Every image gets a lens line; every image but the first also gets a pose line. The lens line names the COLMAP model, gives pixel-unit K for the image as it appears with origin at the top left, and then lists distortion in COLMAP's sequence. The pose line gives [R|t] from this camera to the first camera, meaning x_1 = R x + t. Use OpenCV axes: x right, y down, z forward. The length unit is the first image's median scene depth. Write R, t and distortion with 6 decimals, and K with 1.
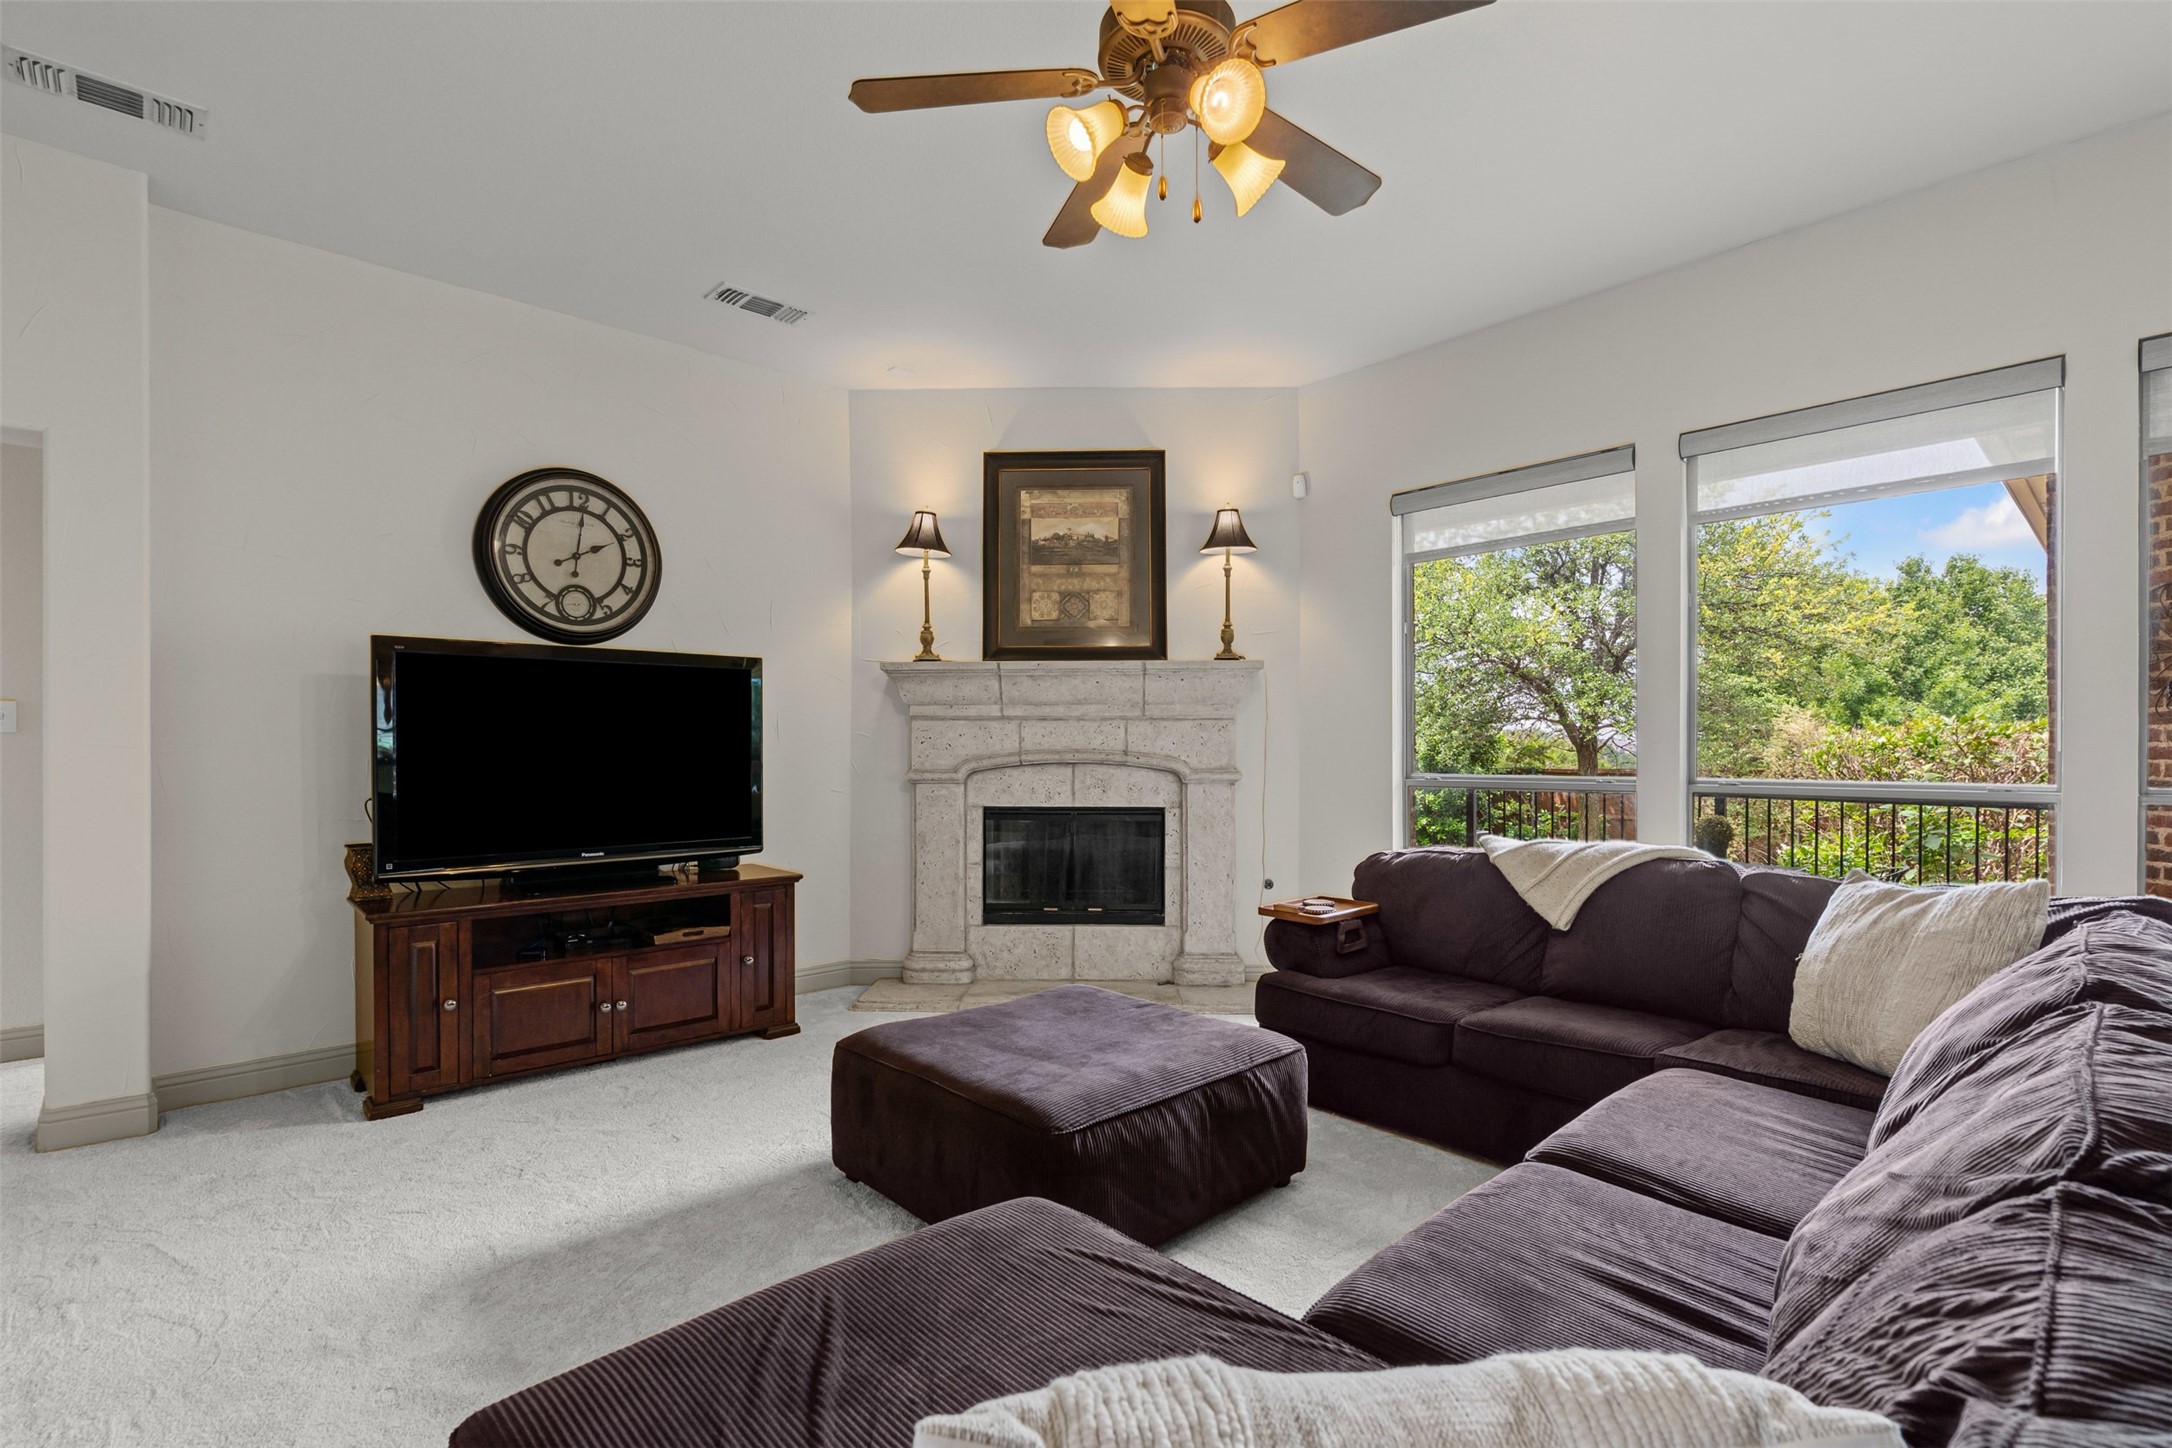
lens RADIAL K [[995.9, 0, 1091.7], [0, 995.9, 754.6], [0, 0, 1]] dist [-0.005132, 0.001712]
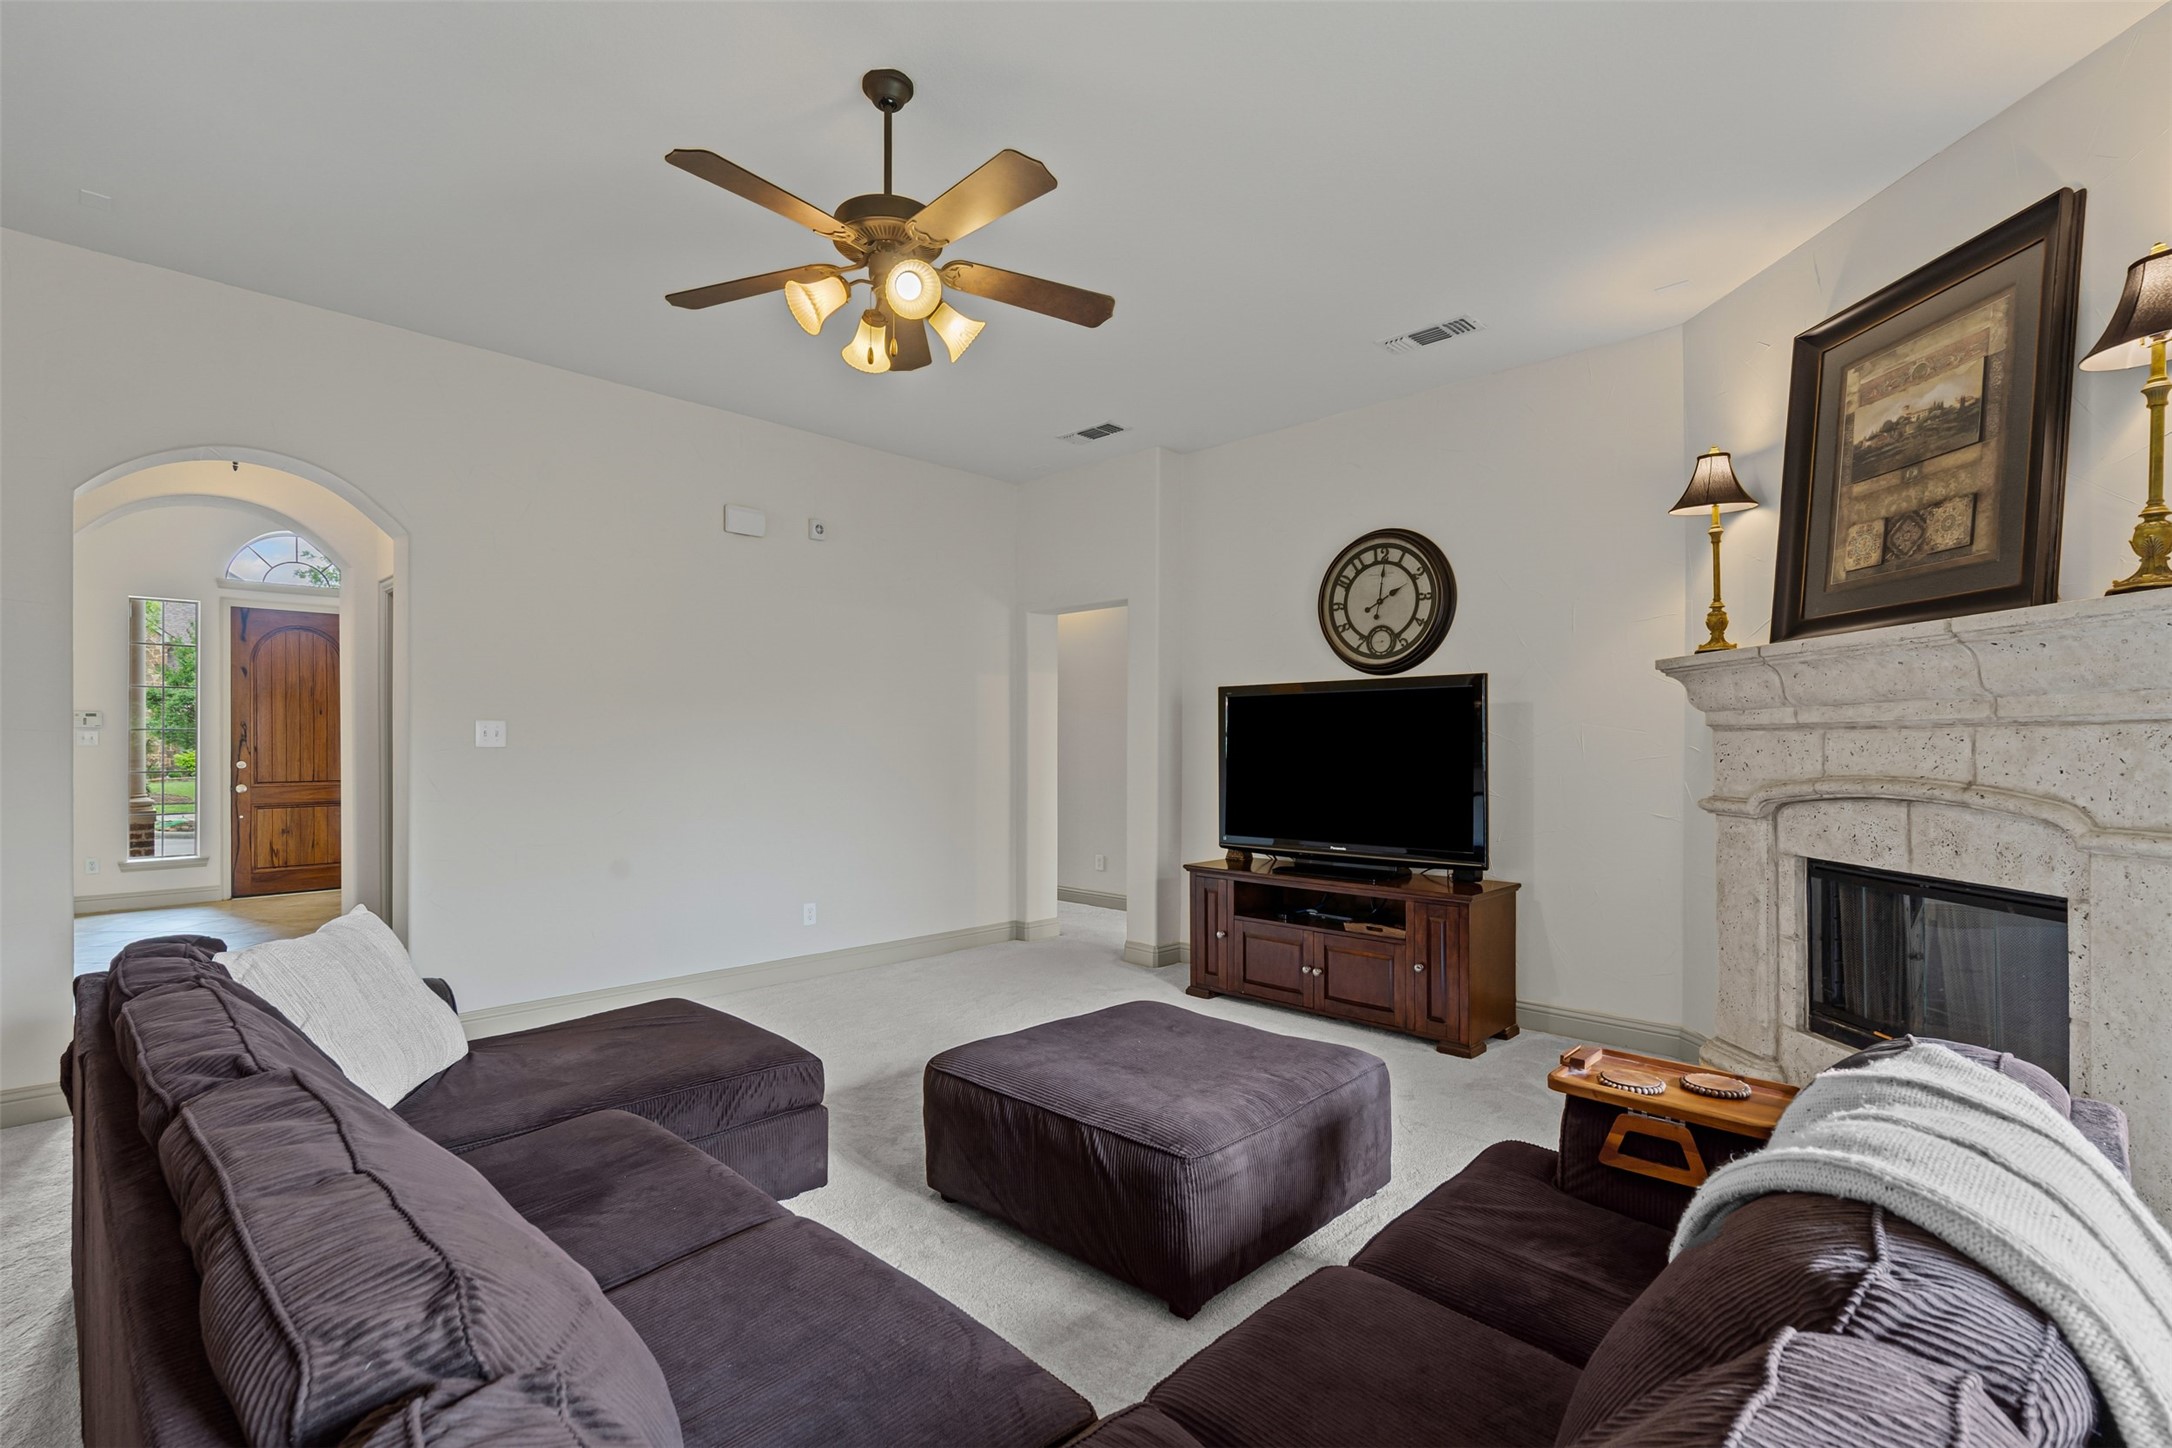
lens RADIAL K [[995.9, 0, 1074.4], [0, 995.9, 746.7], [0, 0, 1]] dist [-0.005132, 0.001712]
pose [[0.044838, 0.004498, -0.998984, 0.560167], [-0.007448, 0.999964, 0.004168, -0.022219], [0.998966, 0.007253, 0.044870, 0.485382]]
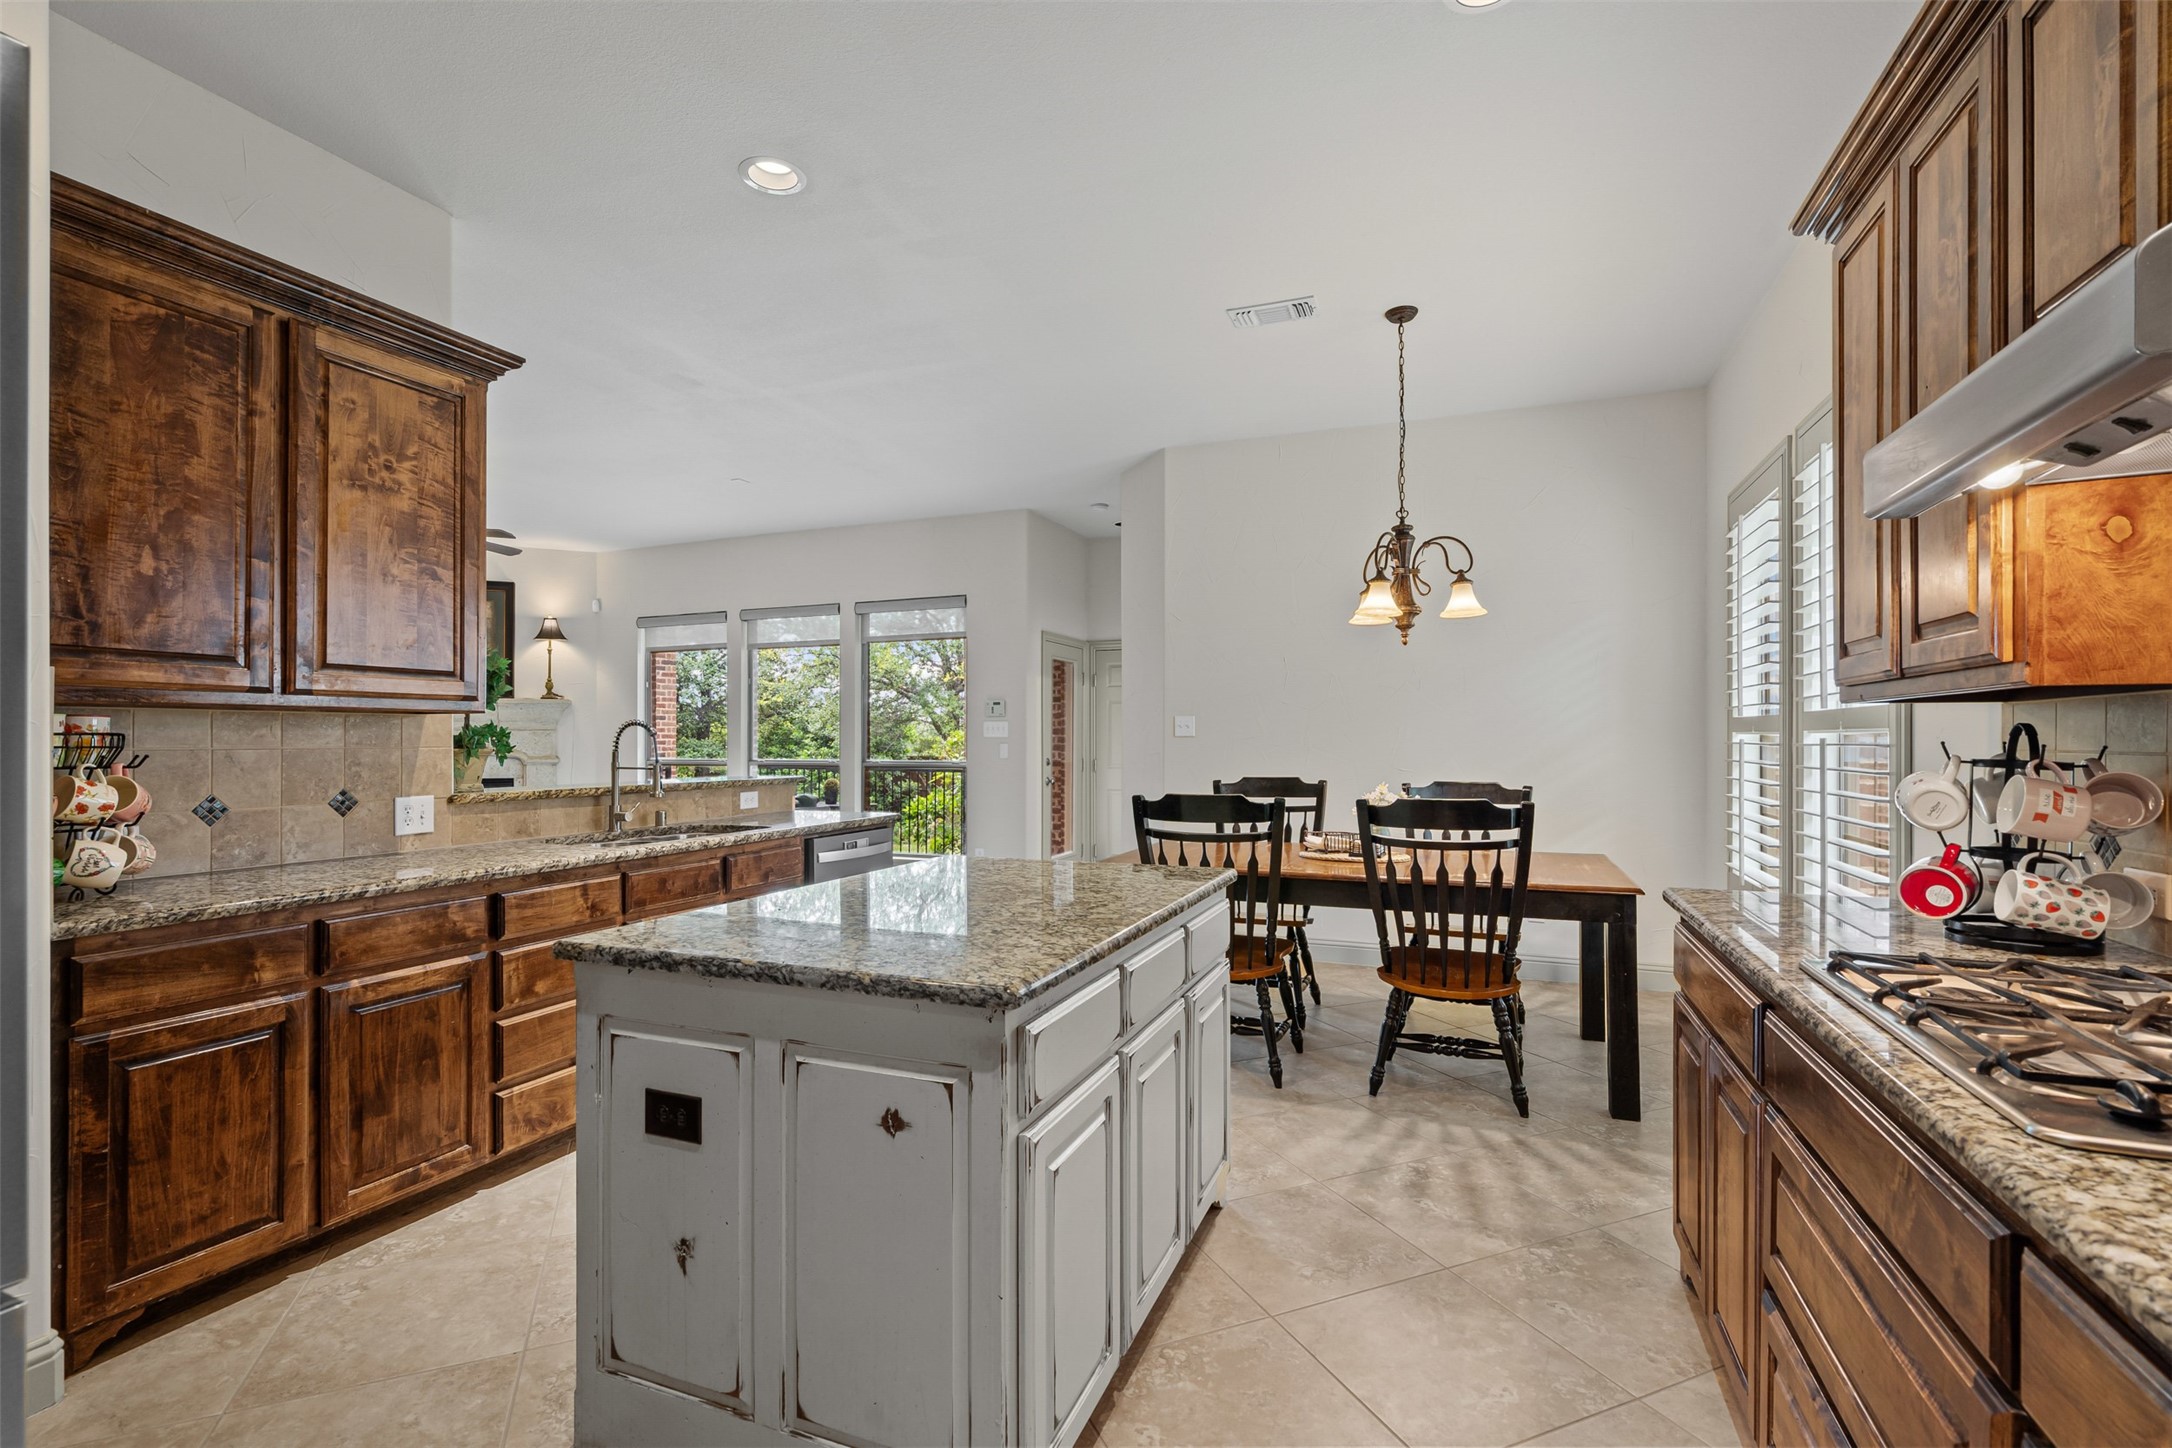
lens RADIAL K [[995.9, 0, 1109.8], [0, 995.9, 727.7], [0, 0, 1]] dist [-0.005132, 0.001712]
pose [[0.906702, 0.002552, 0.421764, 0.300321], [0.004134, 0.999880, -0.014936, -0.007979], [-0.421751, 0.015286, 0.906583, -1.125243]]
